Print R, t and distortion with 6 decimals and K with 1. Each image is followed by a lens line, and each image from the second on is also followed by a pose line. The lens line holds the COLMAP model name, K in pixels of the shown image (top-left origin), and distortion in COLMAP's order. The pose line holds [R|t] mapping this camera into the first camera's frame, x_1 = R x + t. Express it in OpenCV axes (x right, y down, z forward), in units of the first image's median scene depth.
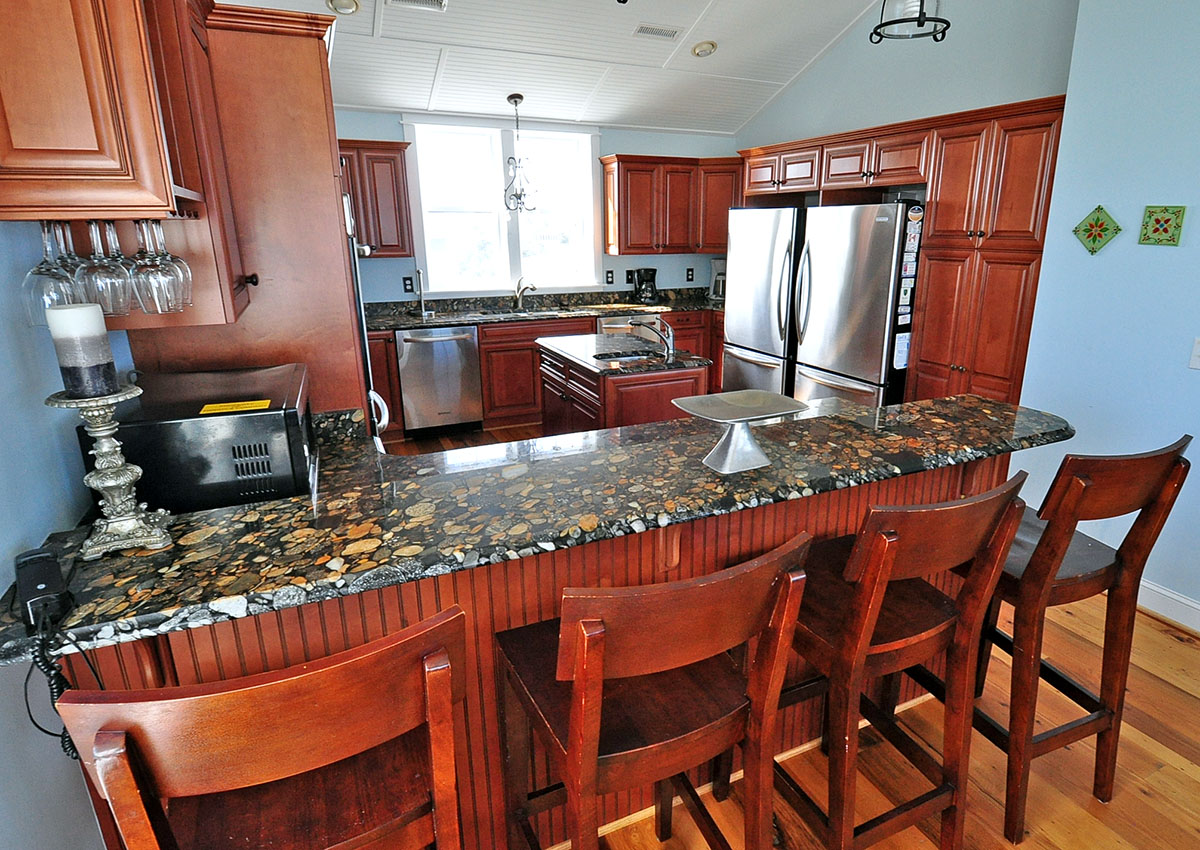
lens RADIAL K [[658.7, 0, 606.2], [0, 658.7, 415.6], [0, 0, 1]] dist [0.000848, -0.003715]
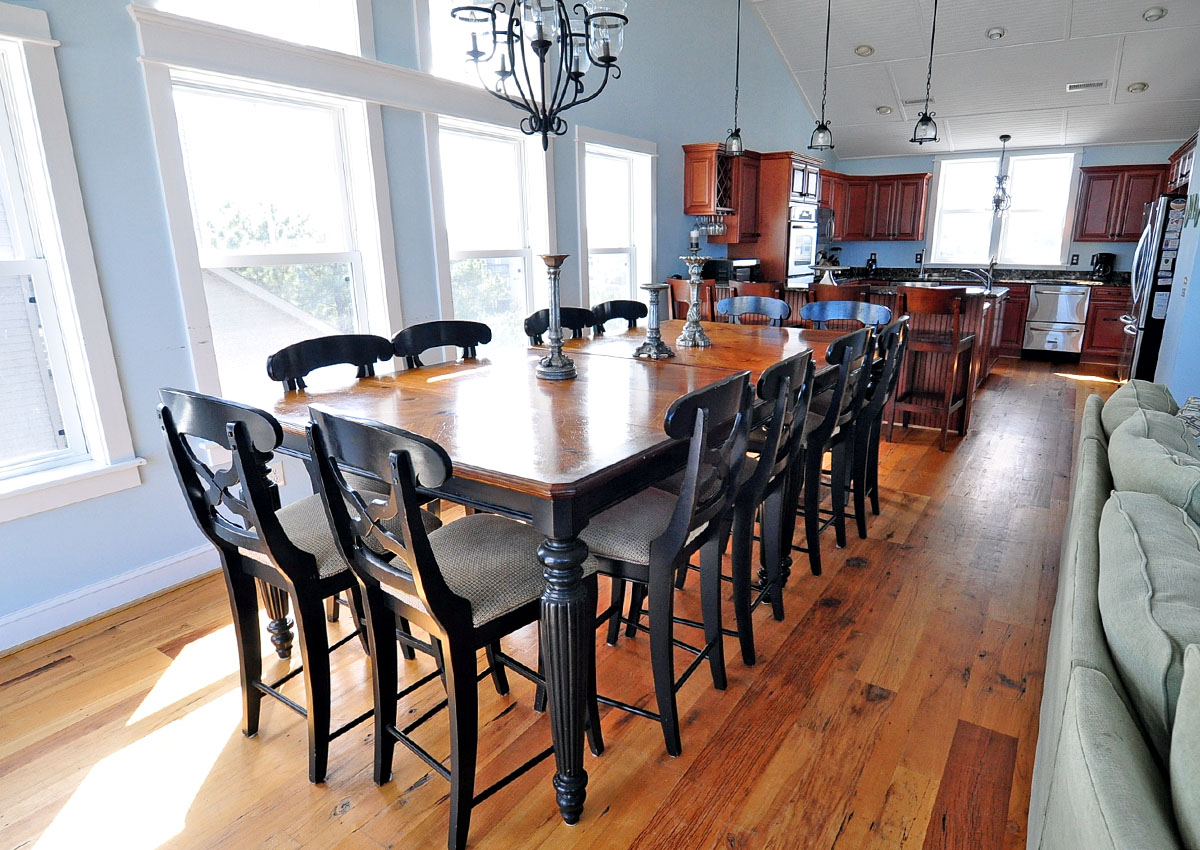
lens RADIAL K [[658.7, 0, 605.6], [0, 658.7, 423.0], [0, 0, 1]] dist [0.000848, -0.003715]
pose [[0.502830, 0.237453, -0.831131, 0.762845], [-0.241063, 0.961902, 0.128972, 0.171696], [0.830091, 0.135504, 0.540914, -0.474670]]
